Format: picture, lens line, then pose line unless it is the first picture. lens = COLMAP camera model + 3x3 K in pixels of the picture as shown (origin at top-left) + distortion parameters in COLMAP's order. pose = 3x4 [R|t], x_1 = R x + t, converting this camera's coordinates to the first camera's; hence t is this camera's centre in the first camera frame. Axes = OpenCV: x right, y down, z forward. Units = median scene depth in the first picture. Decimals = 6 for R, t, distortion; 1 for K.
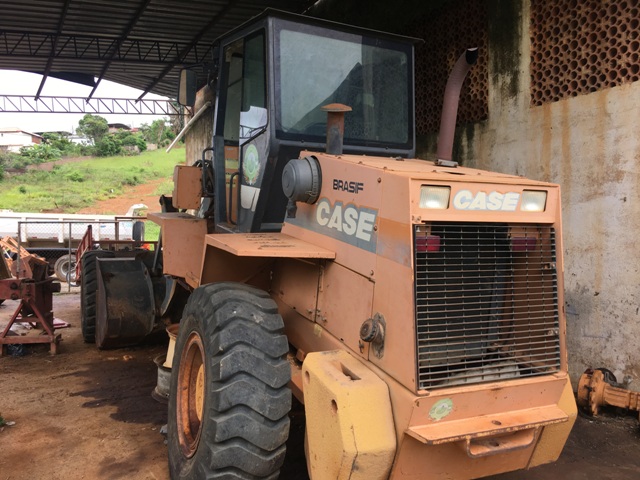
lens RADIAL K [[549.7, 0, 317.6], [0, 549.7, 244.3], [0, 0, 1]] dist [0.086407, -0.119285]
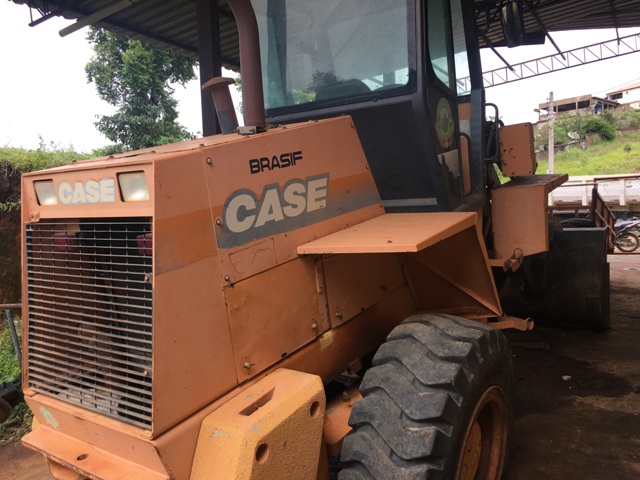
lens RADIAL K [[549.7, 0, 317.6], [0, 549.7, 244.3], [0, 0, 1]] dist [0.086407, -0.119285]
pose [[0.470421, 0.045922, -0.881246, 1.163887], [0.020721, 0.997795, 0.063056, -0.044868], [0.882199, -0.047923, 0.468432, 0.889640]]
